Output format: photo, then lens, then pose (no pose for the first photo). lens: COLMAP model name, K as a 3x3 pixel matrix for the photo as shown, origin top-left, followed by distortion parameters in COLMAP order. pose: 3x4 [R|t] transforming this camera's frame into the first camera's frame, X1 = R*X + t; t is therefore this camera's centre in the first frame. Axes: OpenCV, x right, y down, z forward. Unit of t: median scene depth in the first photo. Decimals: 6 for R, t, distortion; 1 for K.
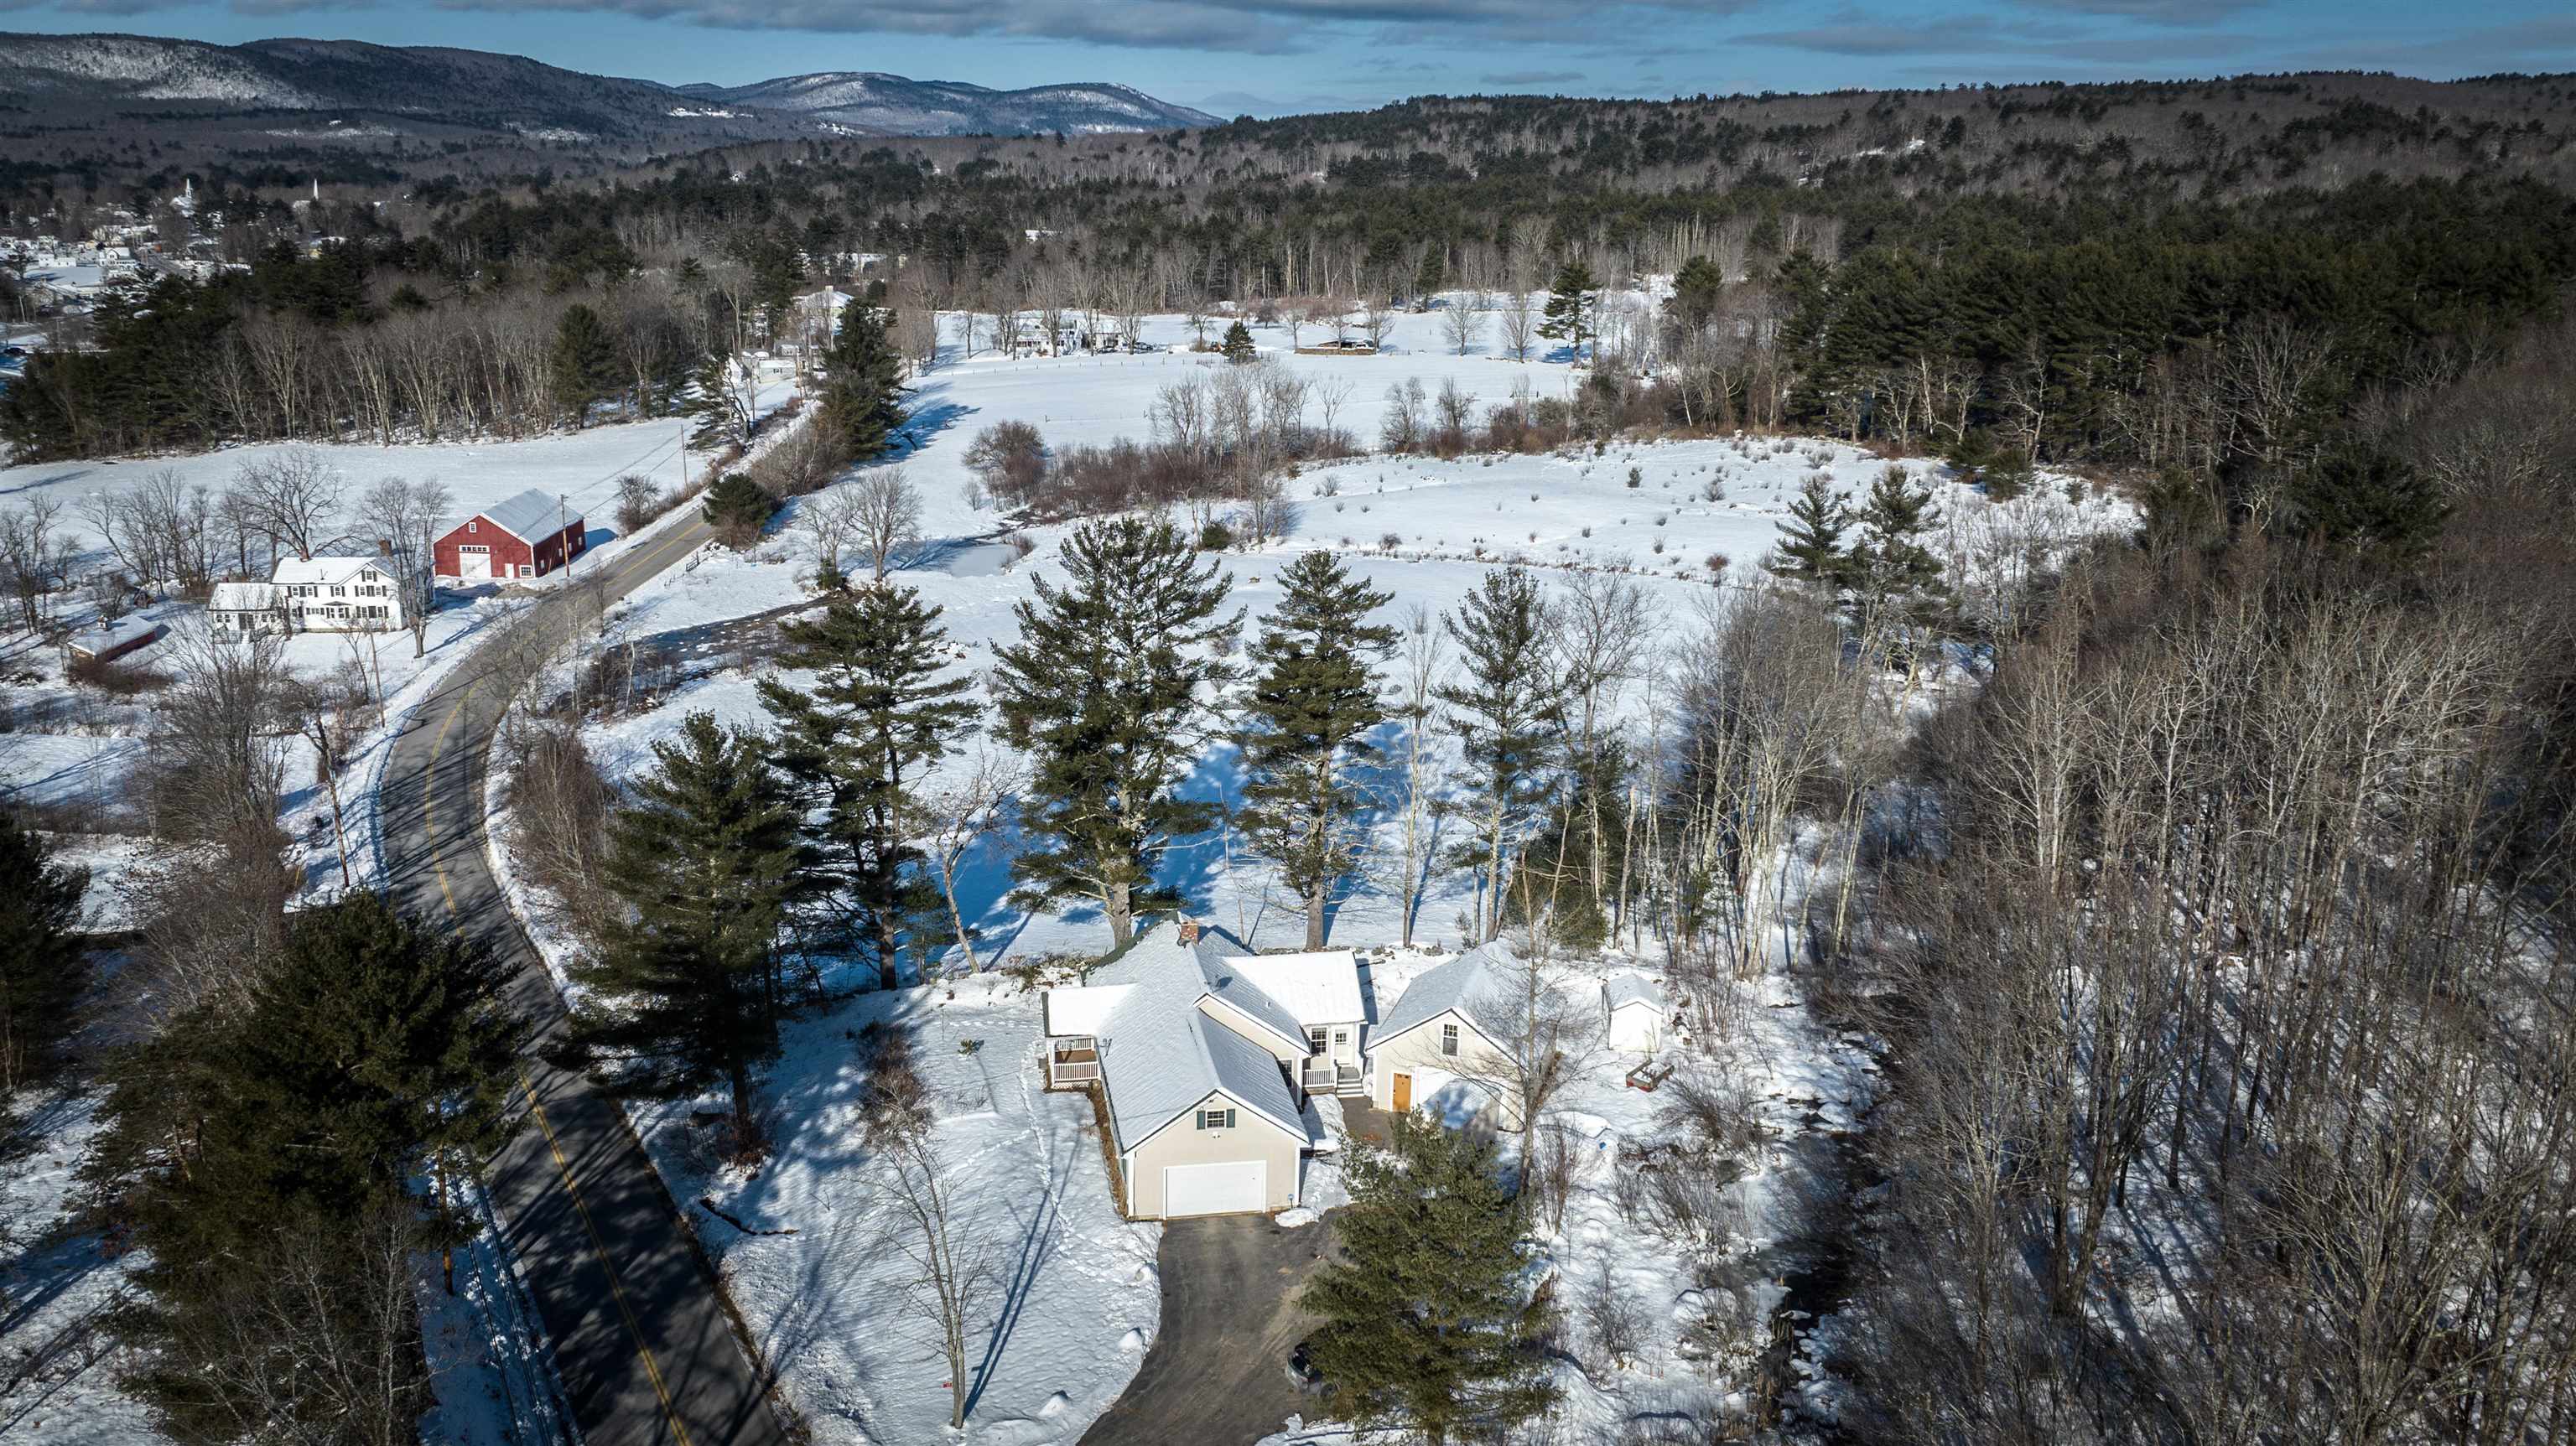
lens RADIAL K [[2109.4, 0, 1269.4], [0, 2109.4, 718.1], [0, 0, 1]] dist [-0.018737, -0.001712]
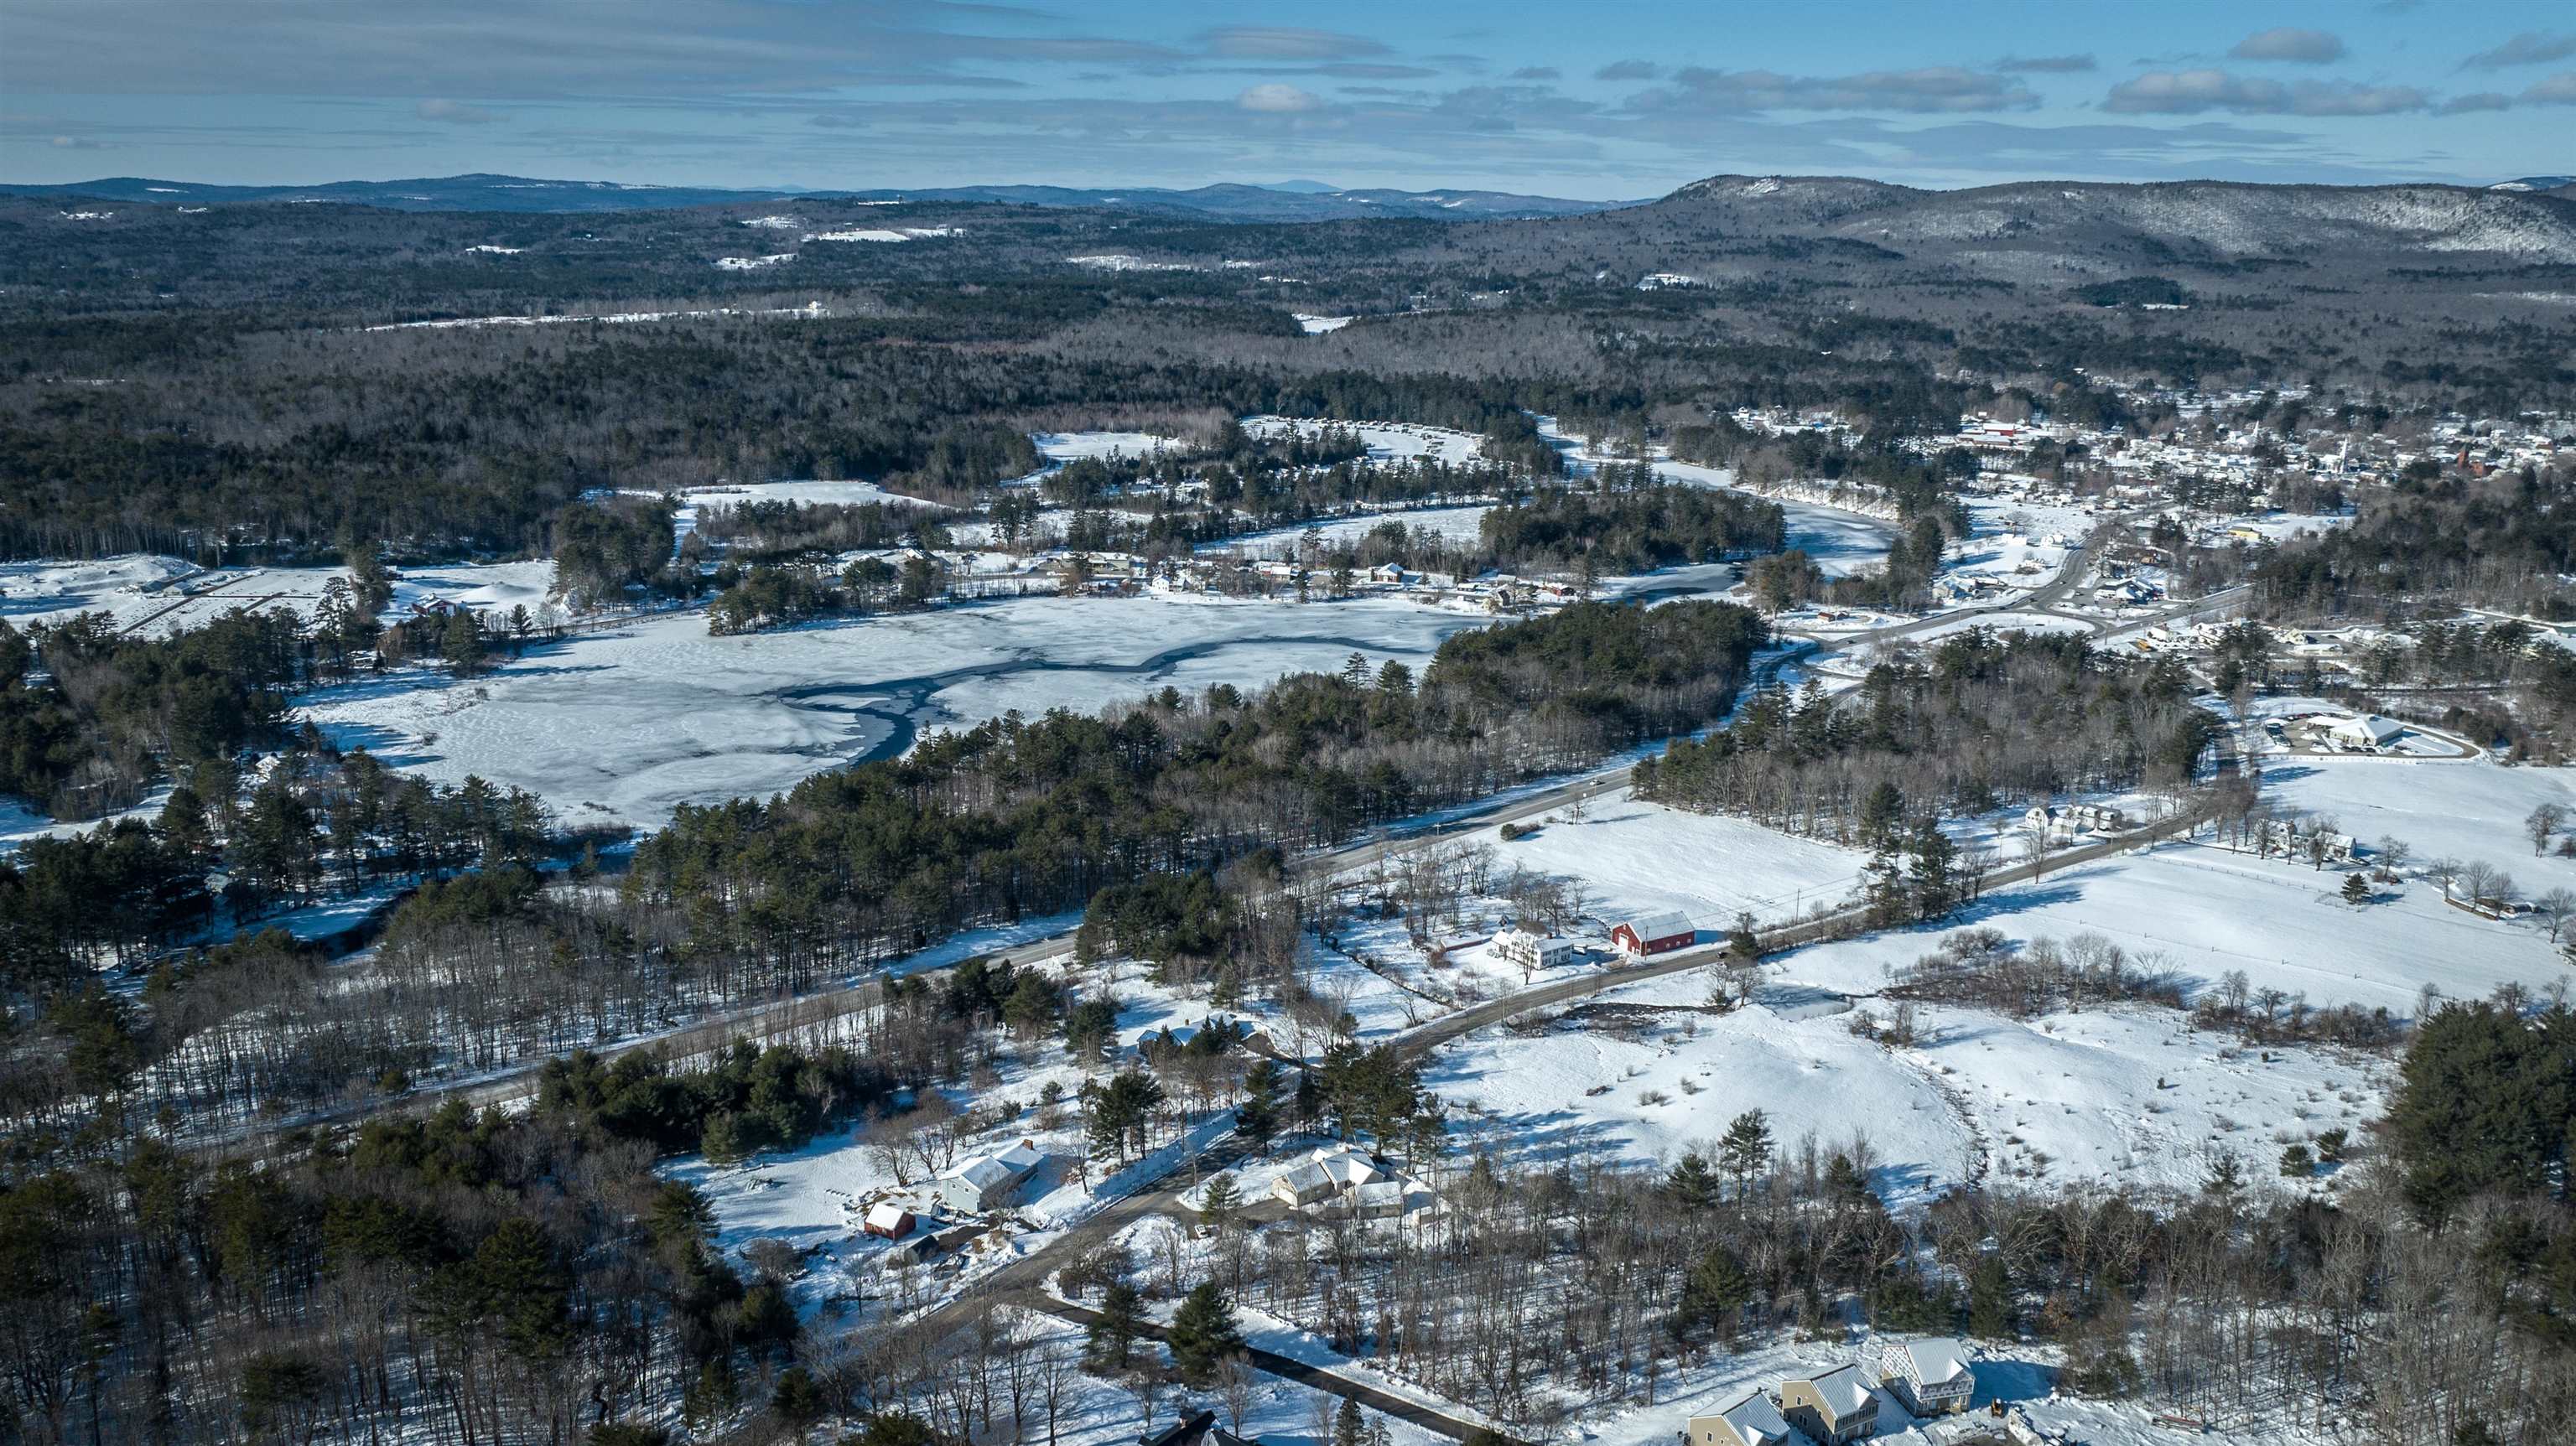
lens RADIAL K [[2109.4, 0, 1269.4], [0, 2109.4, 718.1], [0, 0, 1]] dist [-0.018737, -0.001712]
pose [[0.527874, 0.201011, -0.825193, 0.693453], [-0.229991, 0.969120, 0.088945, -0.233436], [0.817590, 0.142835, 0.557803, -0.347158]]
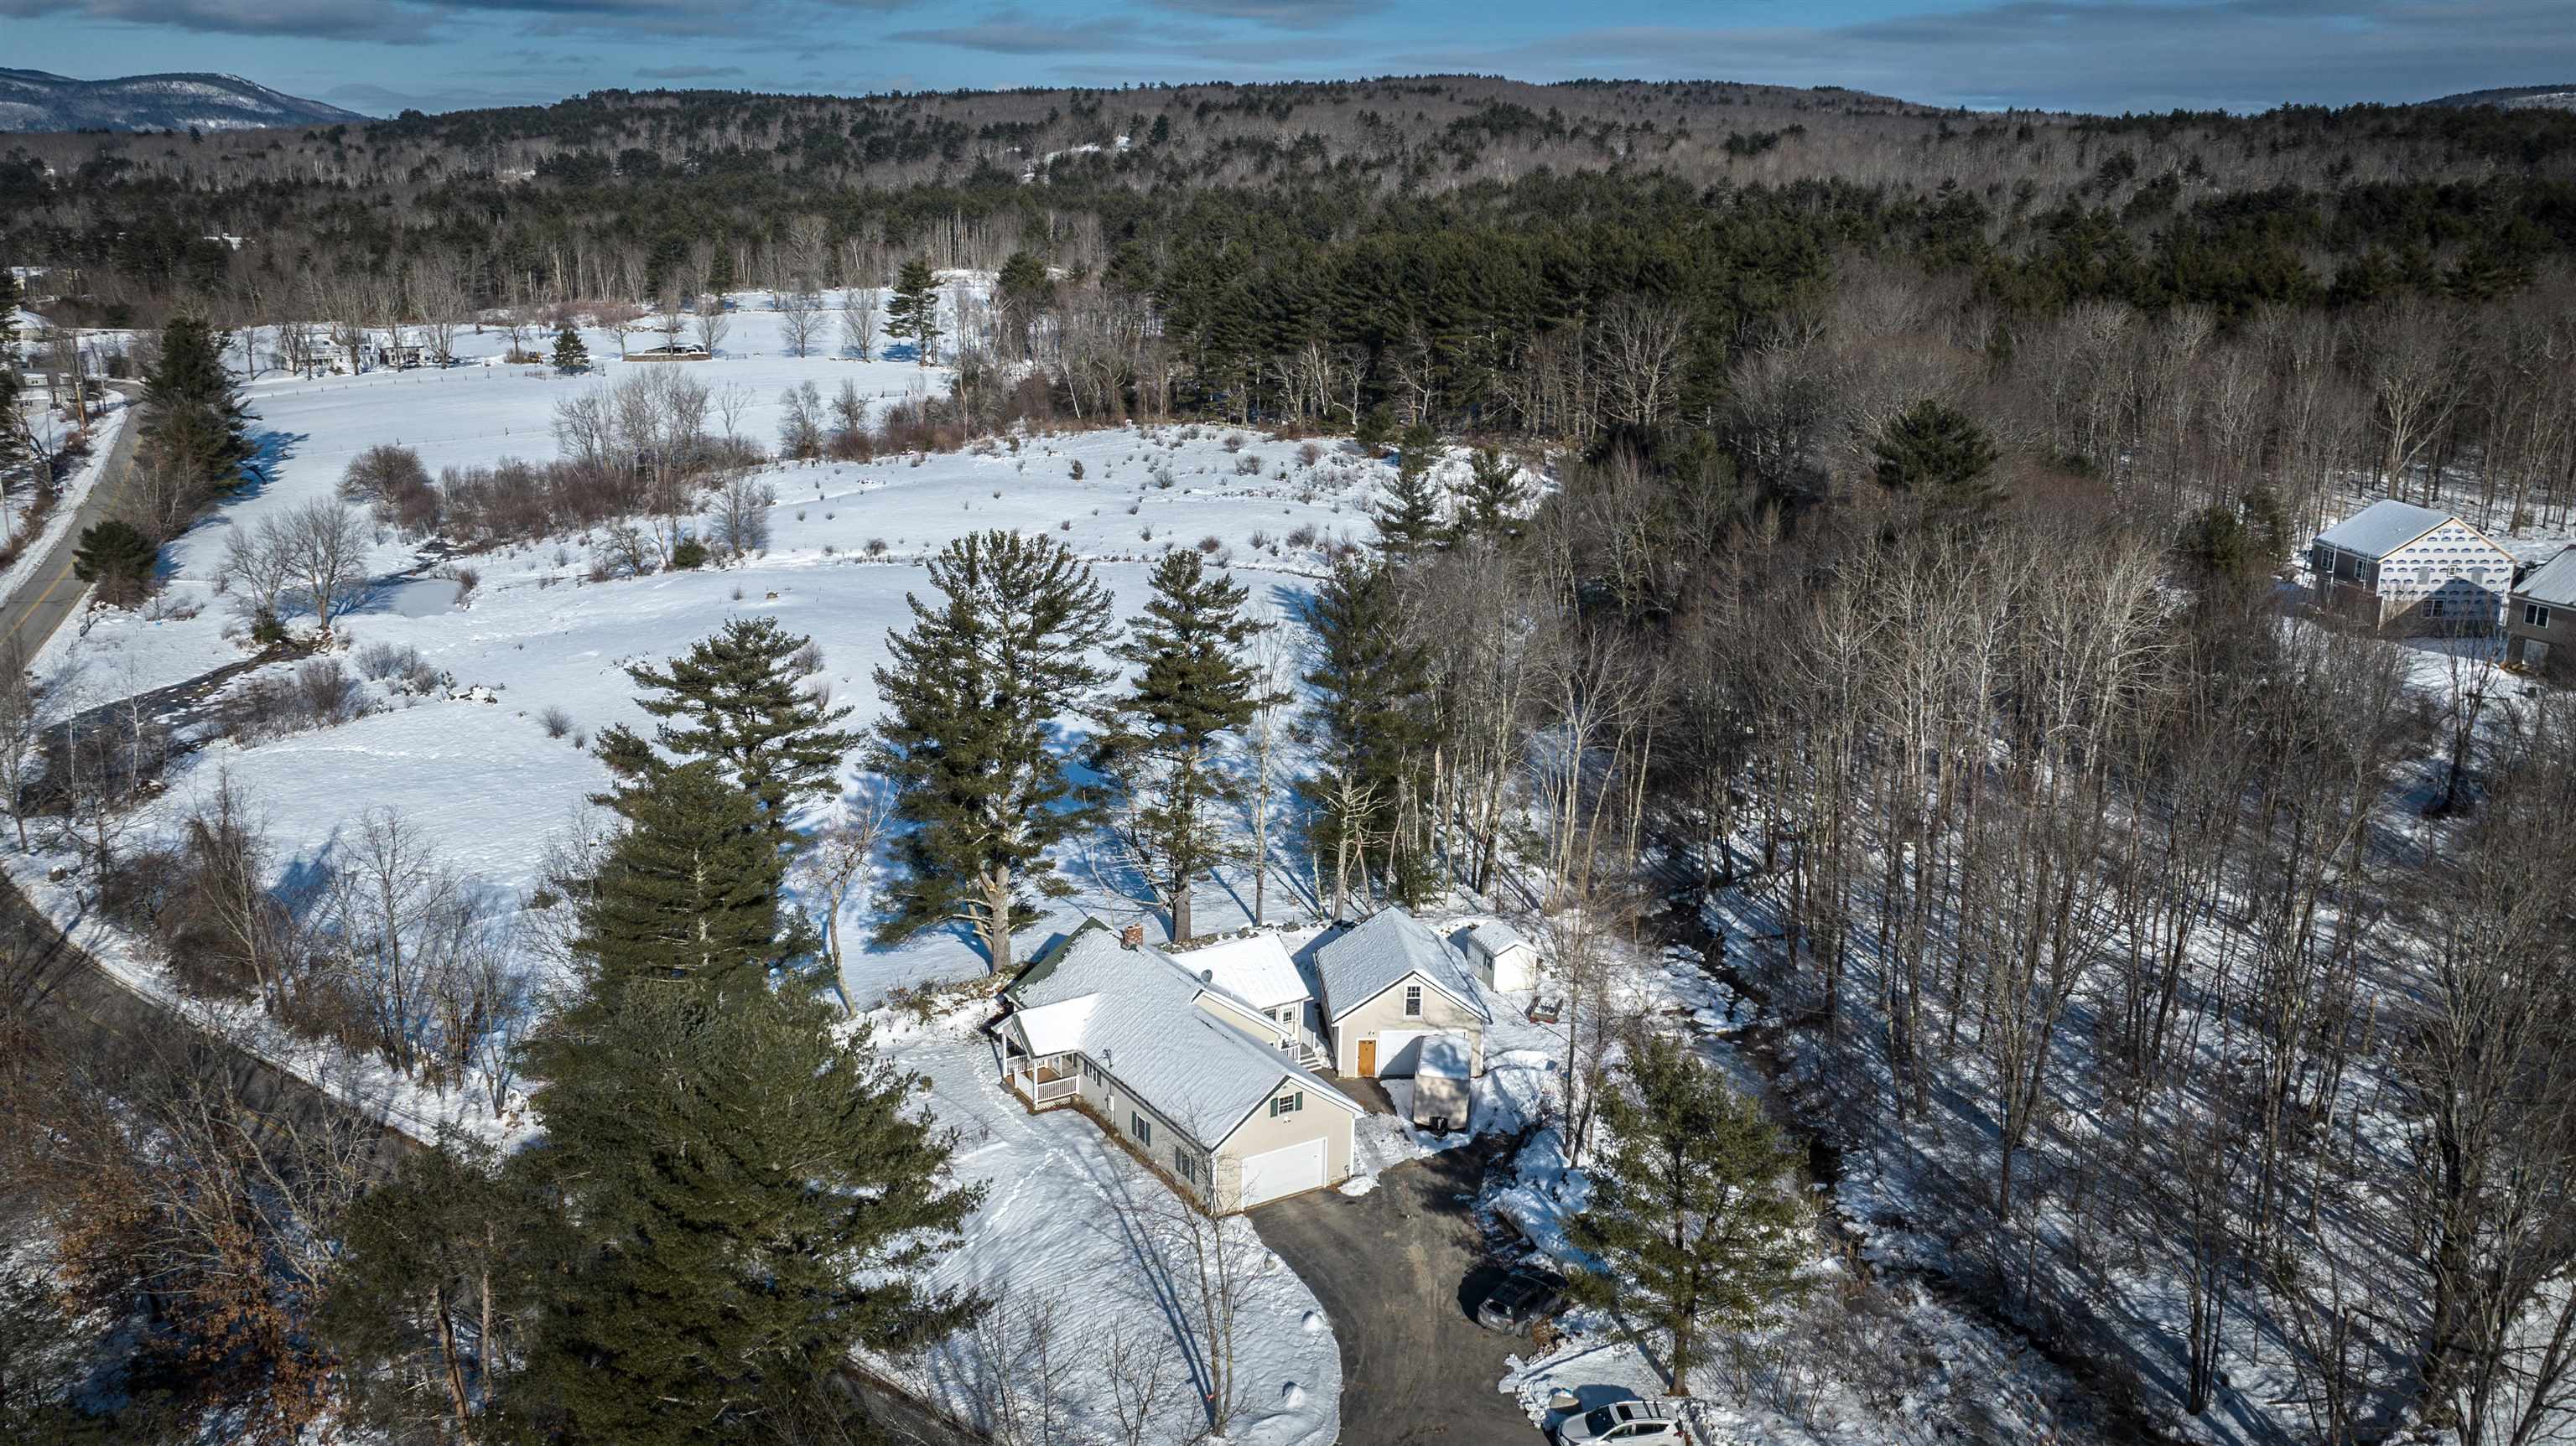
lens RADIAL K [[2109.4, 0, 1269.4], [0, 2109.4, 718.1], [0, 0, 1]] dist [-0.018737, -0.001712]
pose [[0.925383, -0.096511, 0.366539, -0.086534], [0.095806, 0.995196, 0.020161, -0.003908], [-0.366724, 0.016460, 0.930184, 0.010510]]
